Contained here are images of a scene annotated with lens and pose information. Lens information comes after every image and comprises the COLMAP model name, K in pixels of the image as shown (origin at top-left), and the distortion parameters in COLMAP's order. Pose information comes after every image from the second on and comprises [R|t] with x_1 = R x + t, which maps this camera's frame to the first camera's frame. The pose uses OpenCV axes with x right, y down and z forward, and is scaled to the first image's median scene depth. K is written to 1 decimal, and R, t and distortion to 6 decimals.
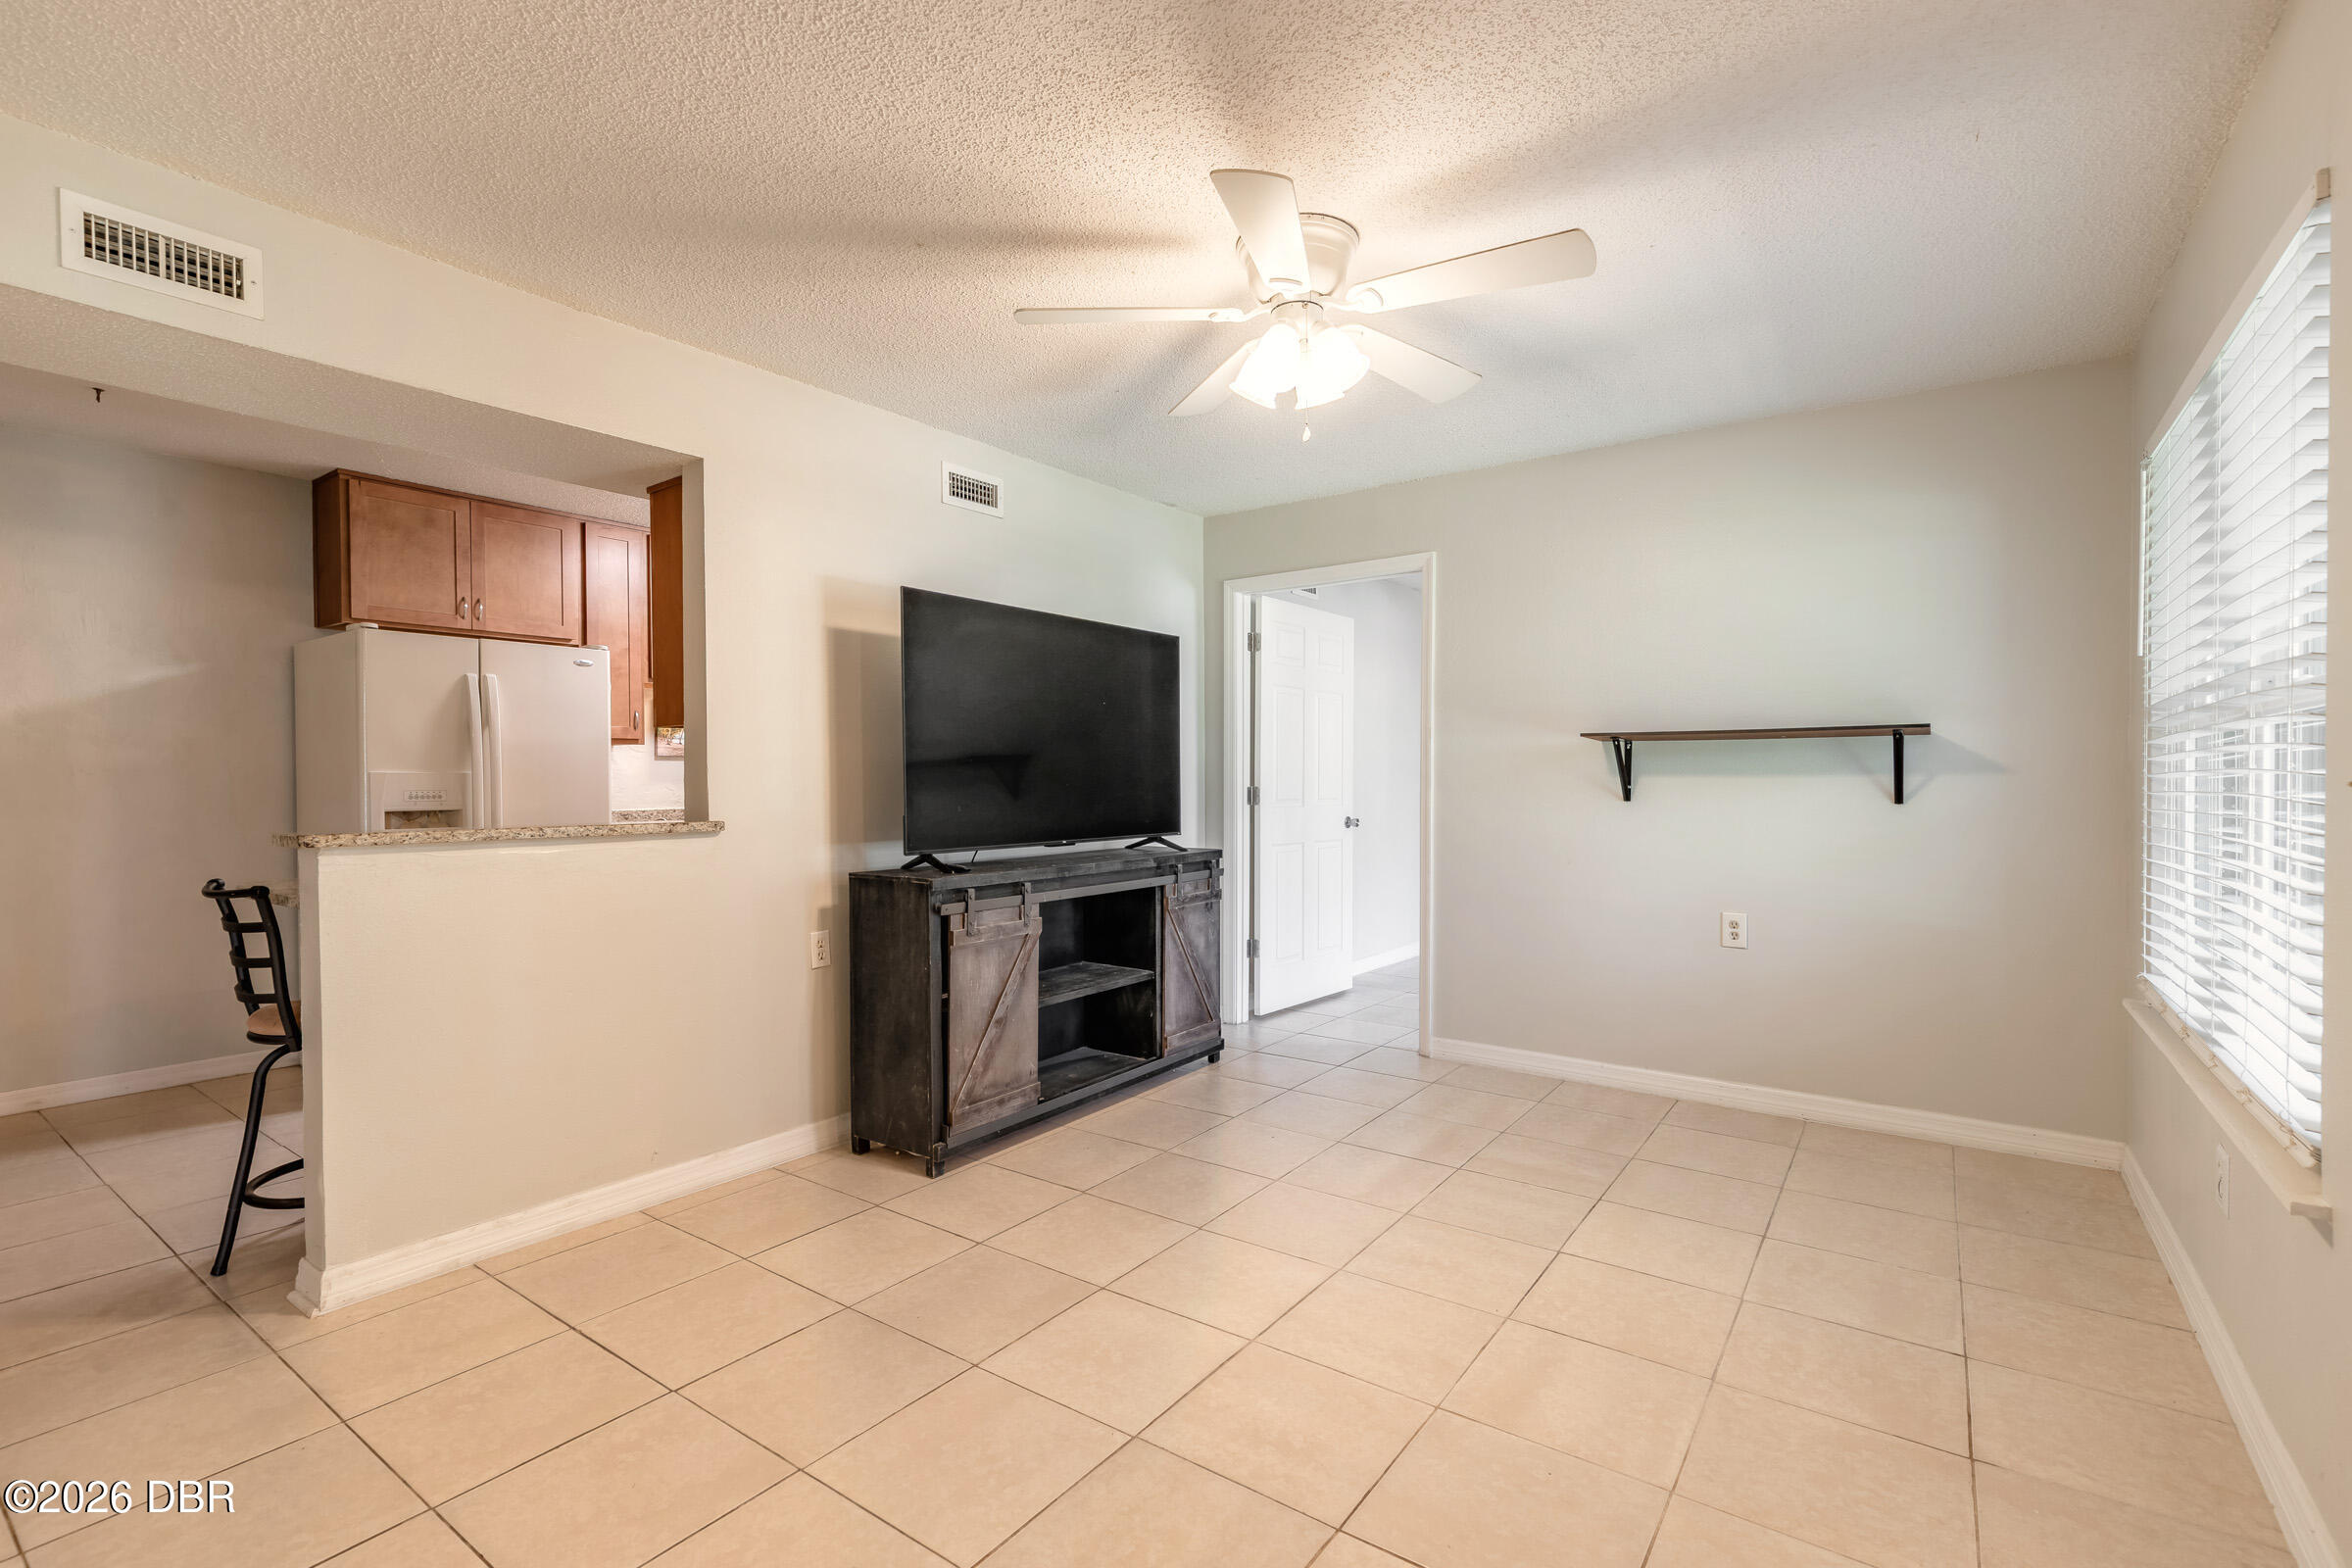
lens RADIAL K [[1059.6, 0, 1167.5], [0, 1059.6, 796.1], [0, 0, 1]] dist [0.009955, 0.000228]
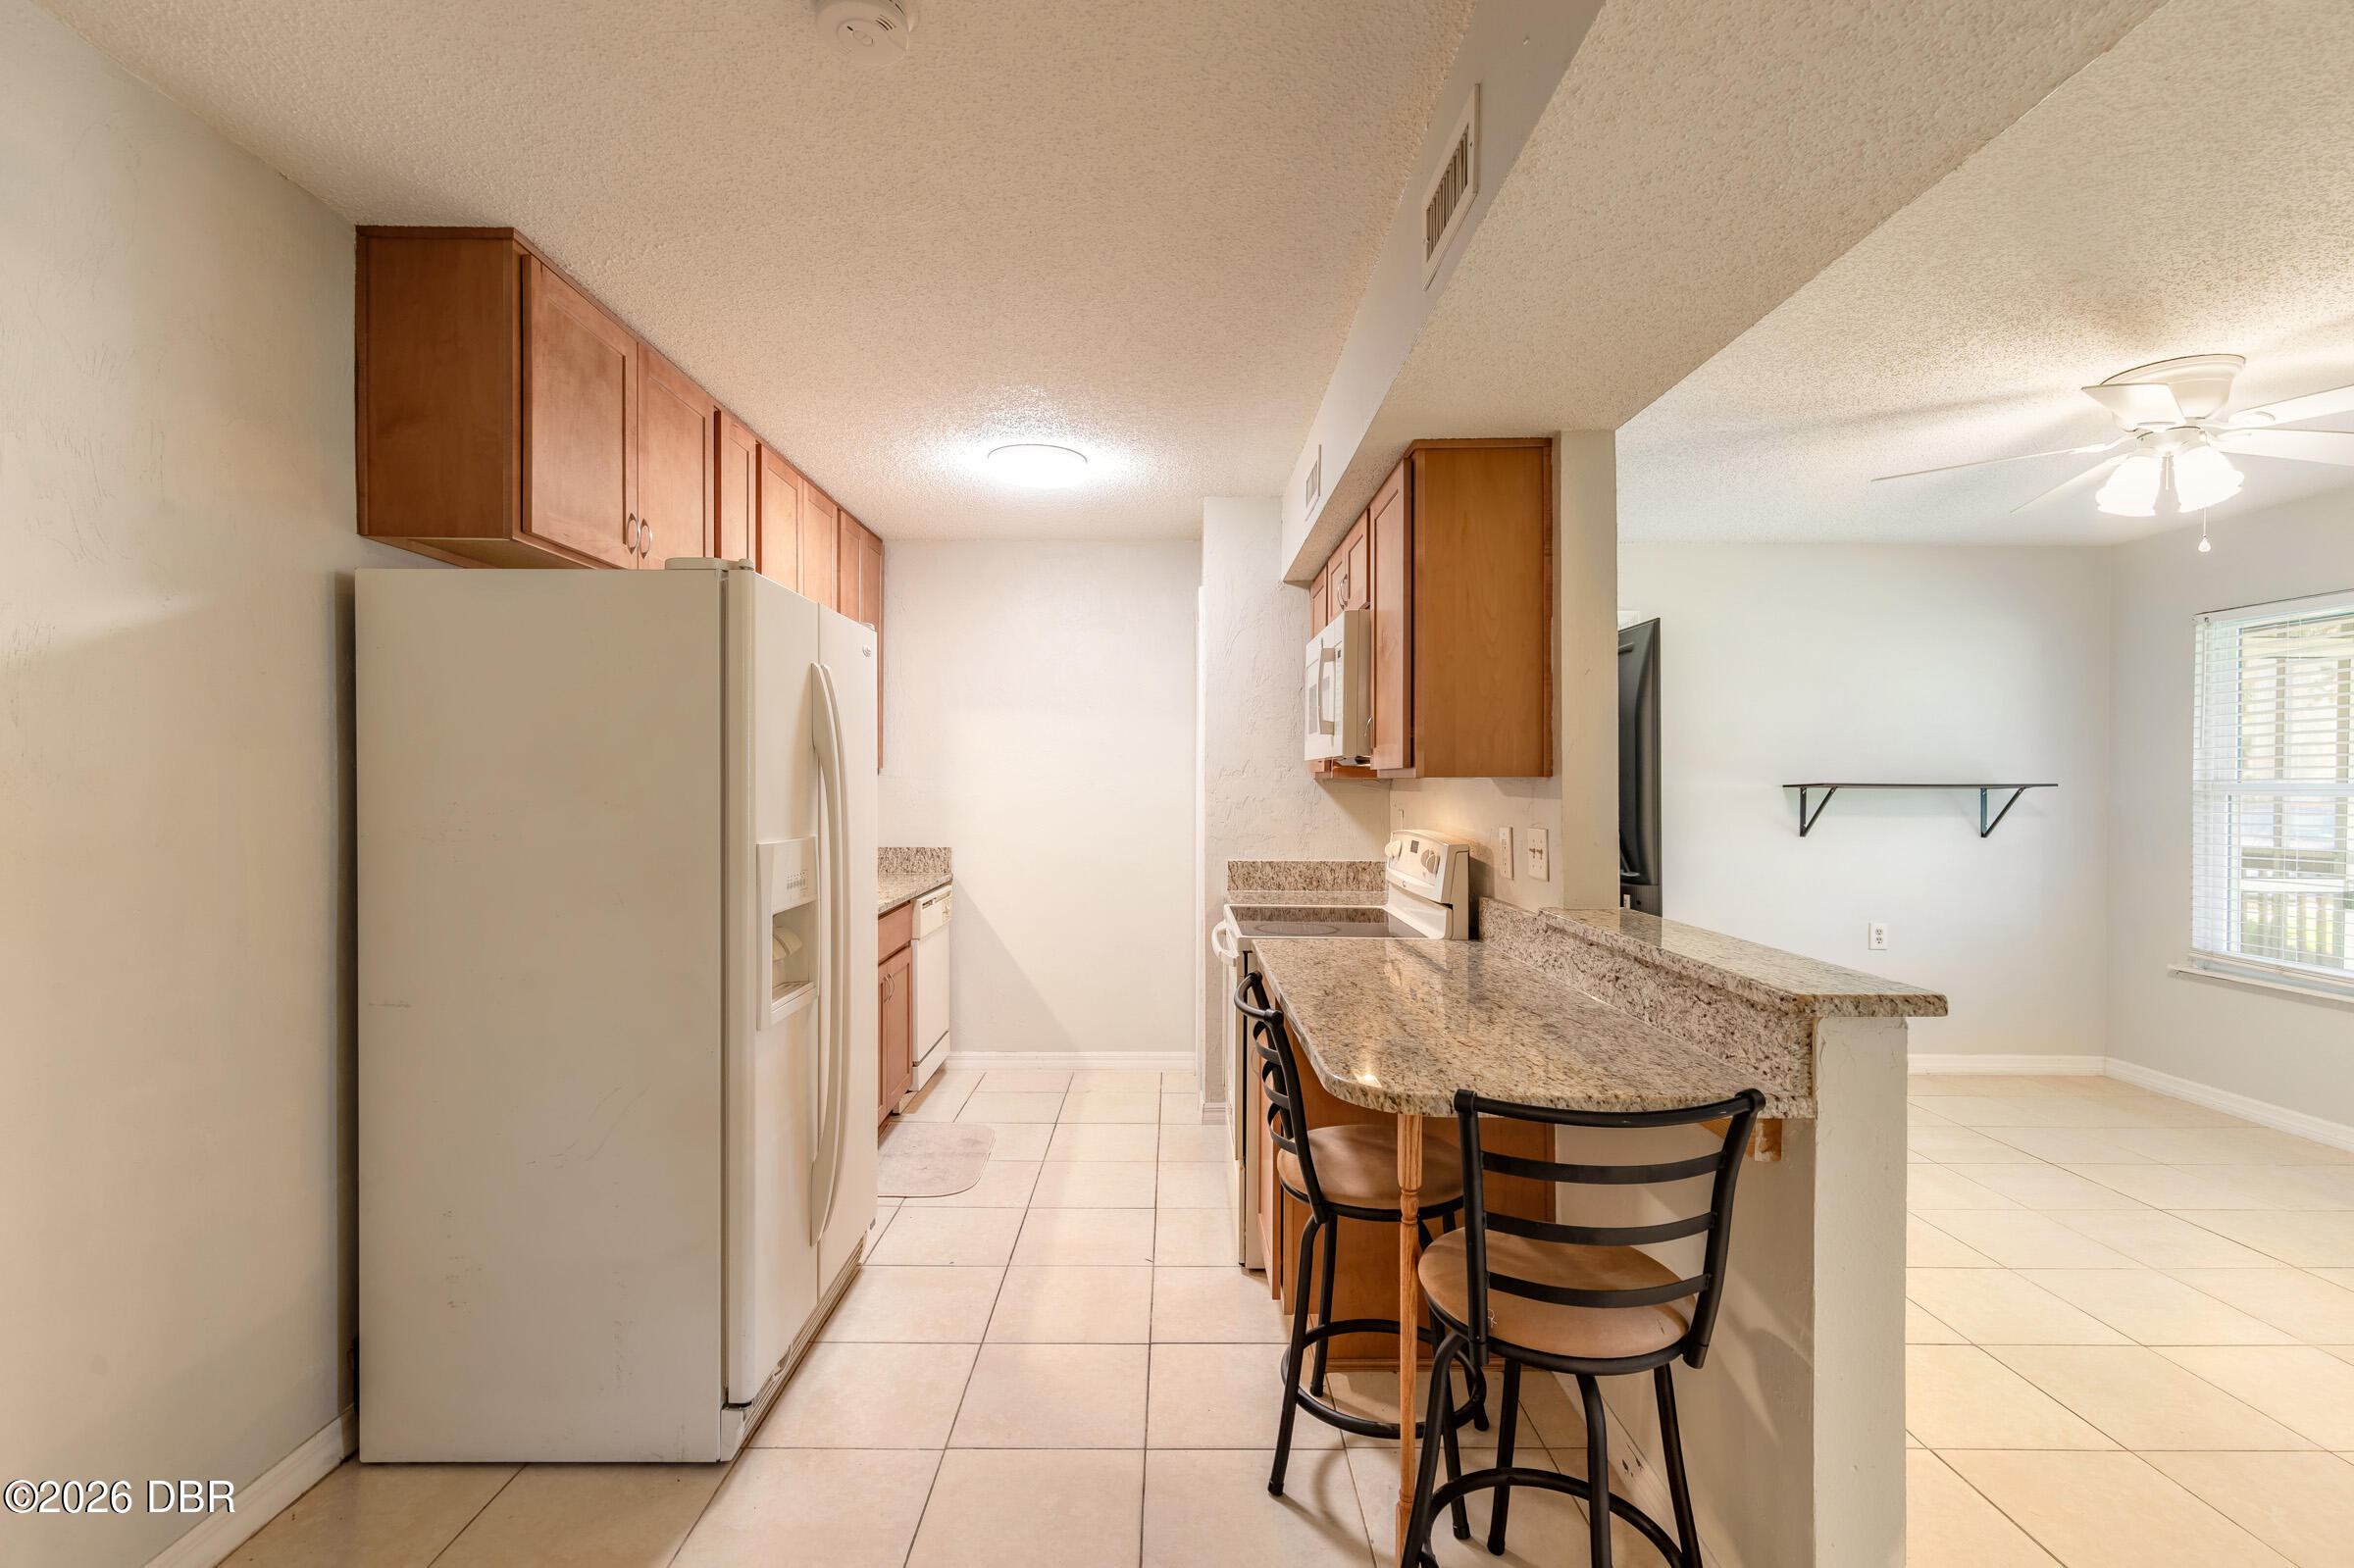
lens RADIAL K [[1060.4, 0, 1168.5], [0, 1060.4, 796.1], [0, 0, 1]] dist [0.009955, 0.000228]
pose [[0.801868, -0.003050, 0.597493, -0.979625], [0.002557, 0.999995, 0.001673, -0.051043], [-0.597495, 0.000186, 0.801873, 0.496663]]
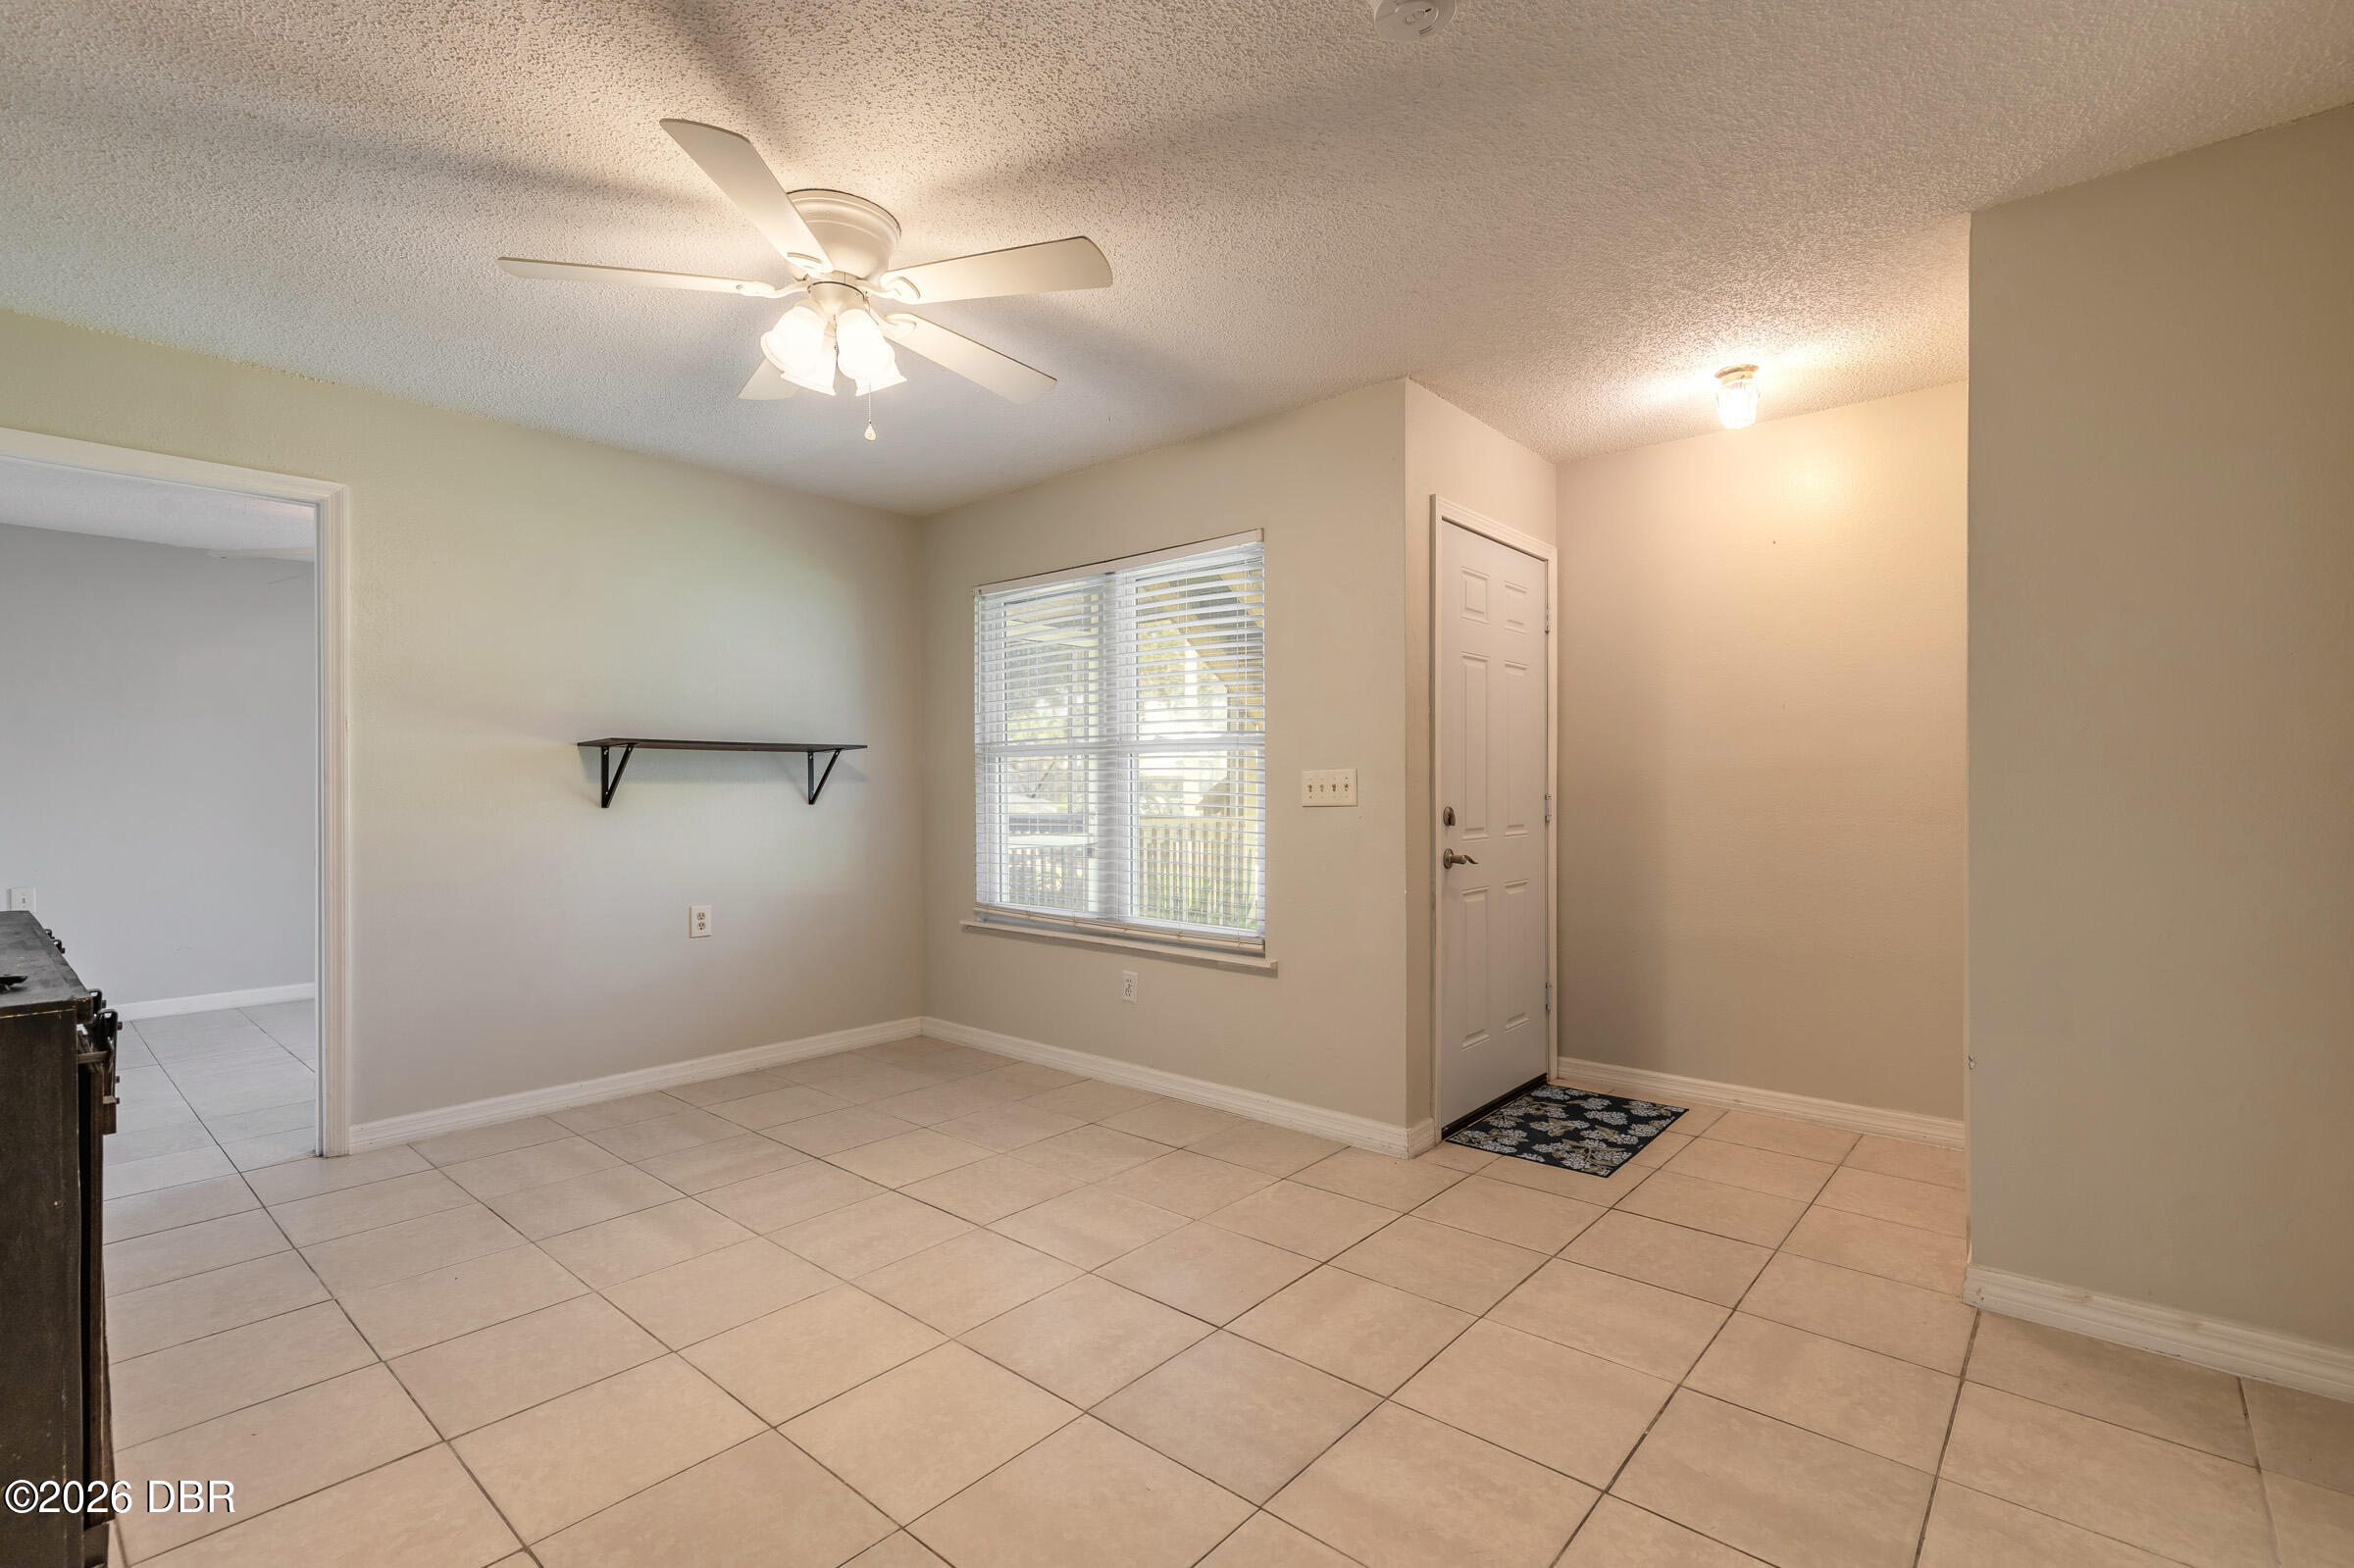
lens RADIAL K [[1060.4, 0, 1168.5], [0, 1060.4, 796.1], [0, 0, 1]] dist [0.009955, 0.000228]
pose [[0.091069, -0.006678, 0.995822, -0.552820], [0.017439, 0.999835, 0.005110, -0.001858], [-0.995692, 0.016900, 0.091170, 0.427327]]
